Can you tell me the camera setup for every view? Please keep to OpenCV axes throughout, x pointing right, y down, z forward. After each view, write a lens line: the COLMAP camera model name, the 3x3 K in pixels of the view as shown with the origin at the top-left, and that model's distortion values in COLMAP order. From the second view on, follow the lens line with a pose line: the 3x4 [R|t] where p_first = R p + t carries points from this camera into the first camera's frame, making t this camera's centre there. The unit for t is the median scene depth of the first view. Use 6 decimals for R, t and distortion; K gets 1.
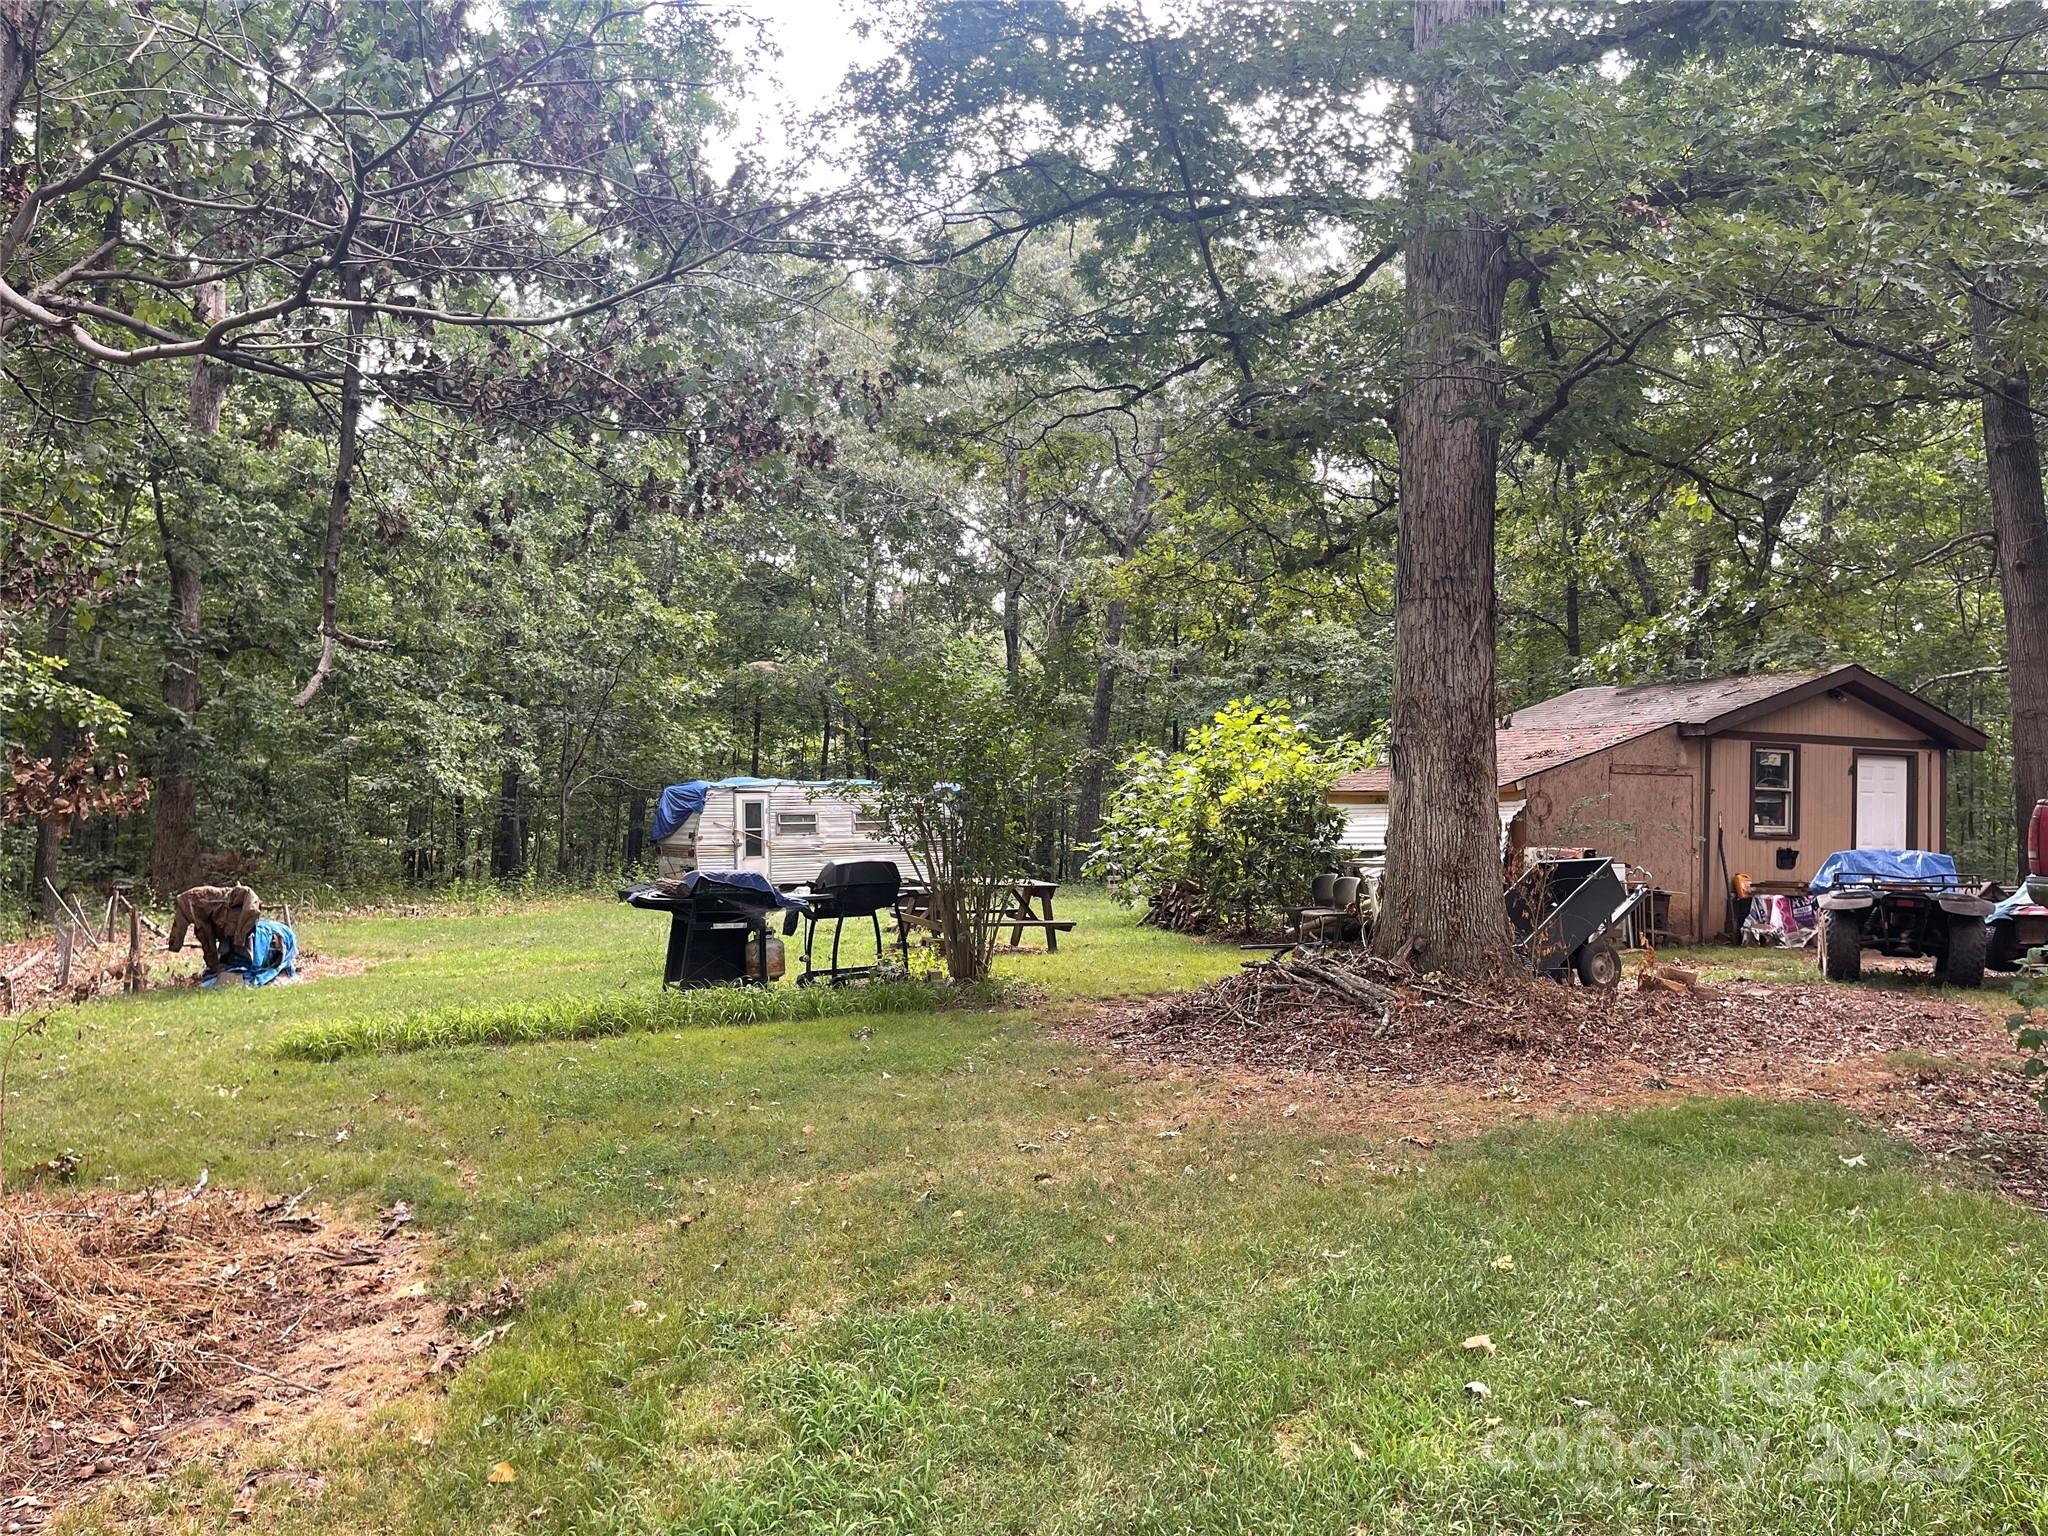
lens RADIAL K [[1543.1, 0, 1017.4], [0, 1543.1, 779.7], [0, 0, 1]] dist [0.075178, -0.103471]
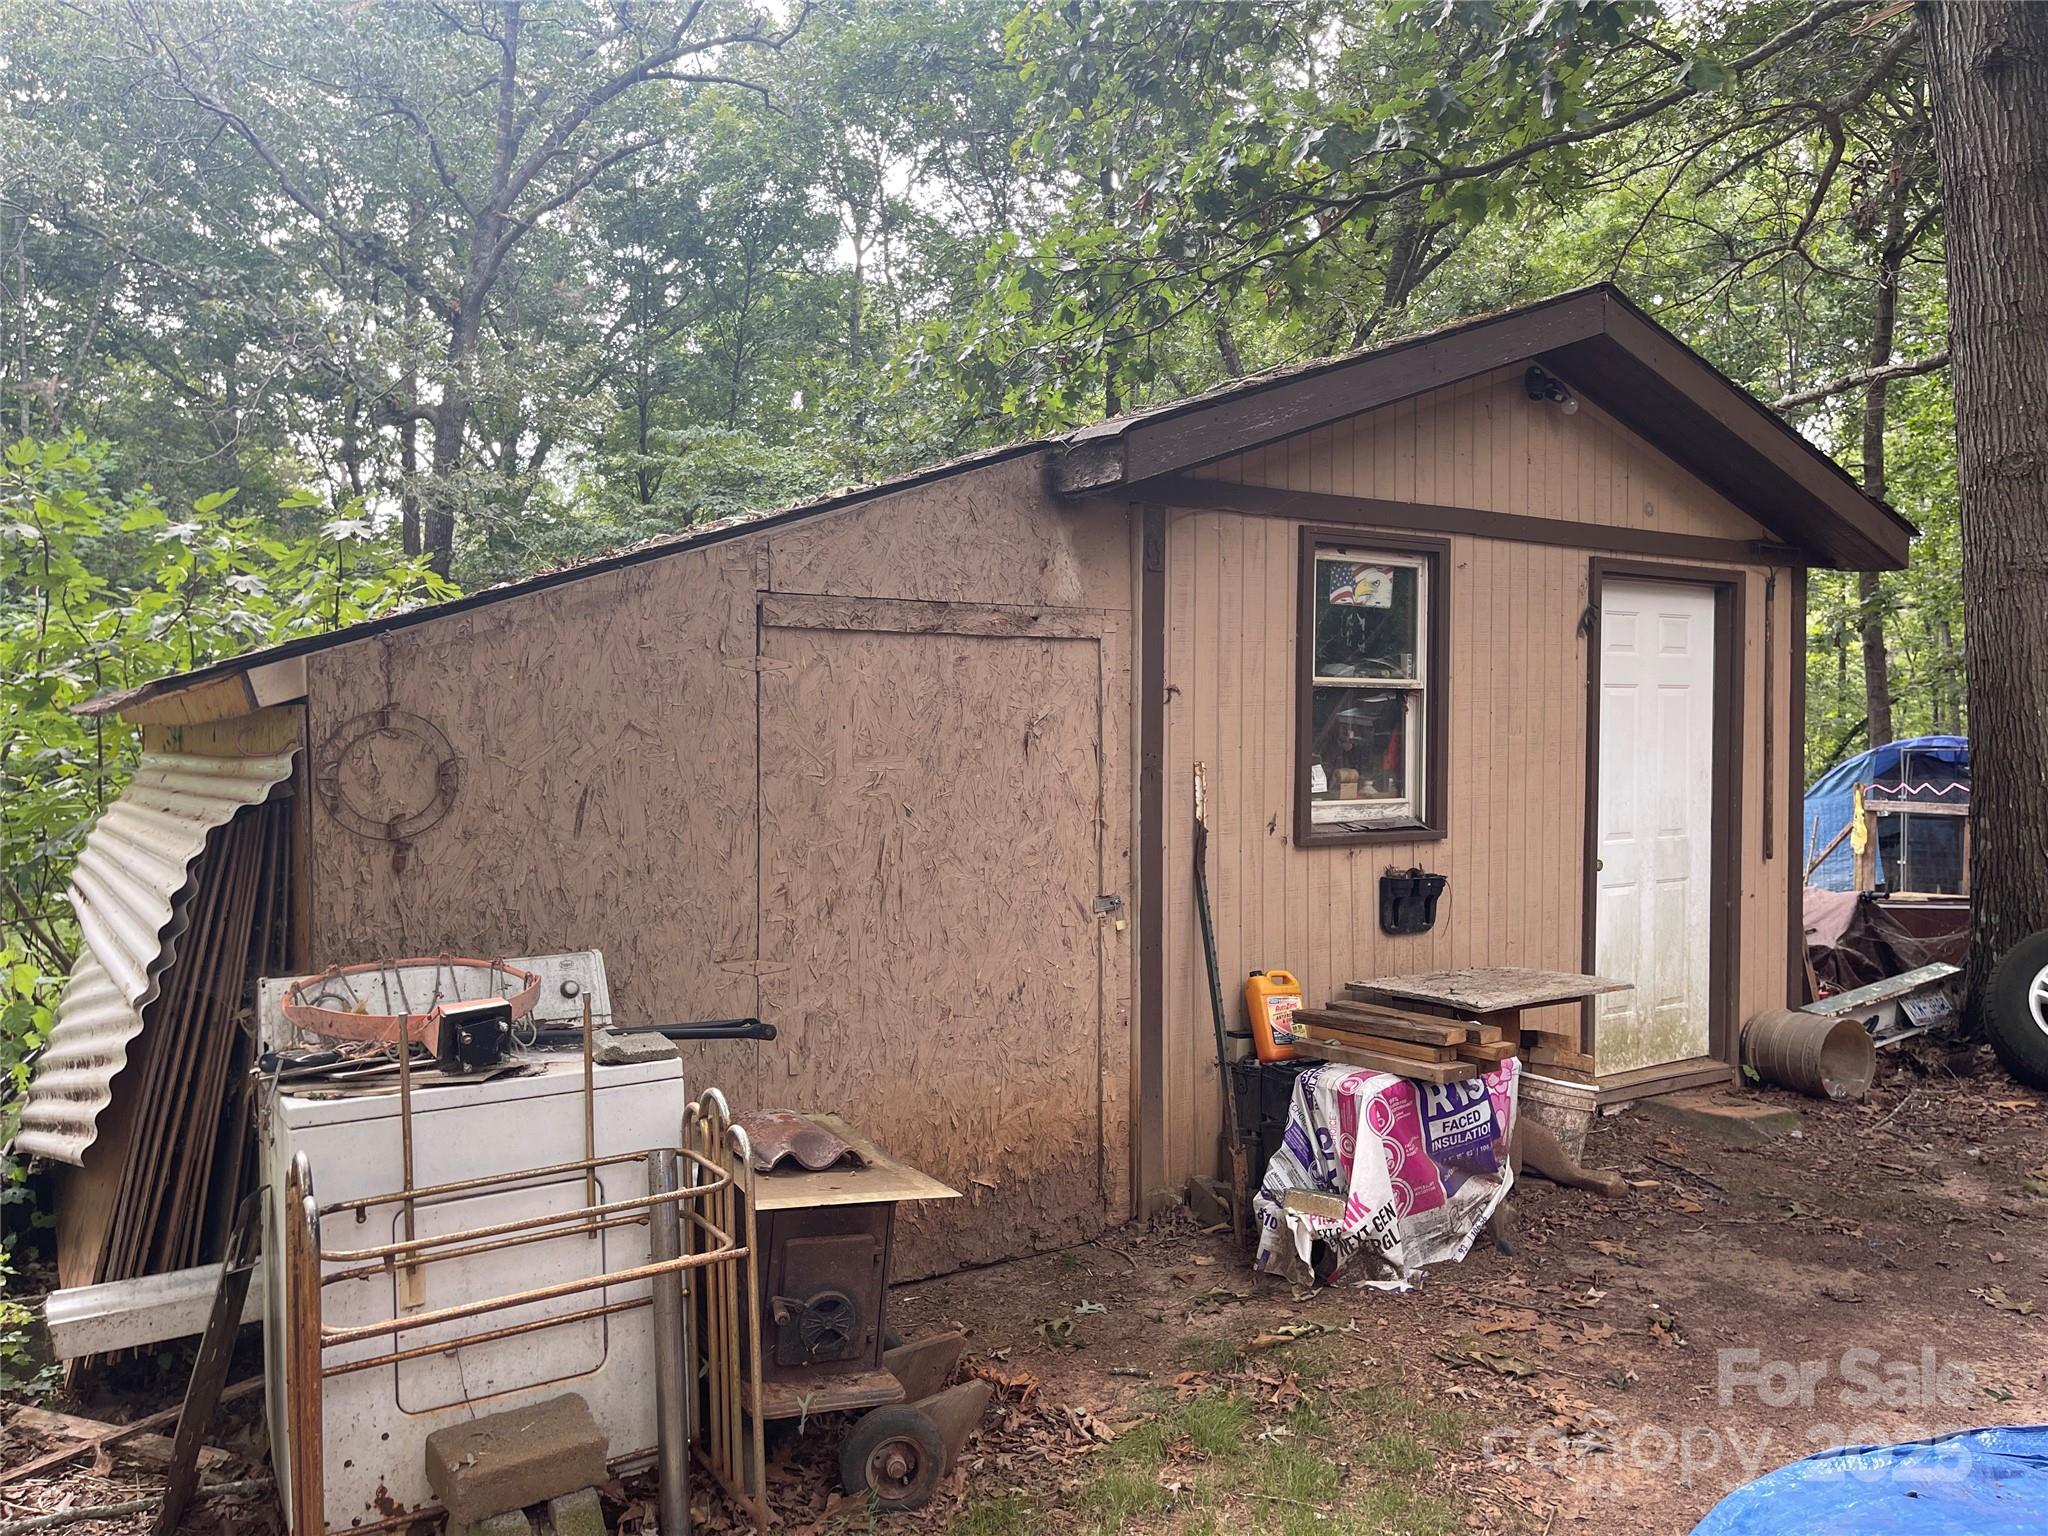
lens RADIAL K [[1543.1, 0, 1030.9], [0, 1543.1, 764.4], [0, 0, 1]] dist [0.075178, -0.103471]
pose [[0.977180, -0.026727, 0.210724, 0.355665], [0.014290, 0.998076, 0.060325, 0.002631], [-0.211931, -0.055938, 0.975683, 0.718337]]
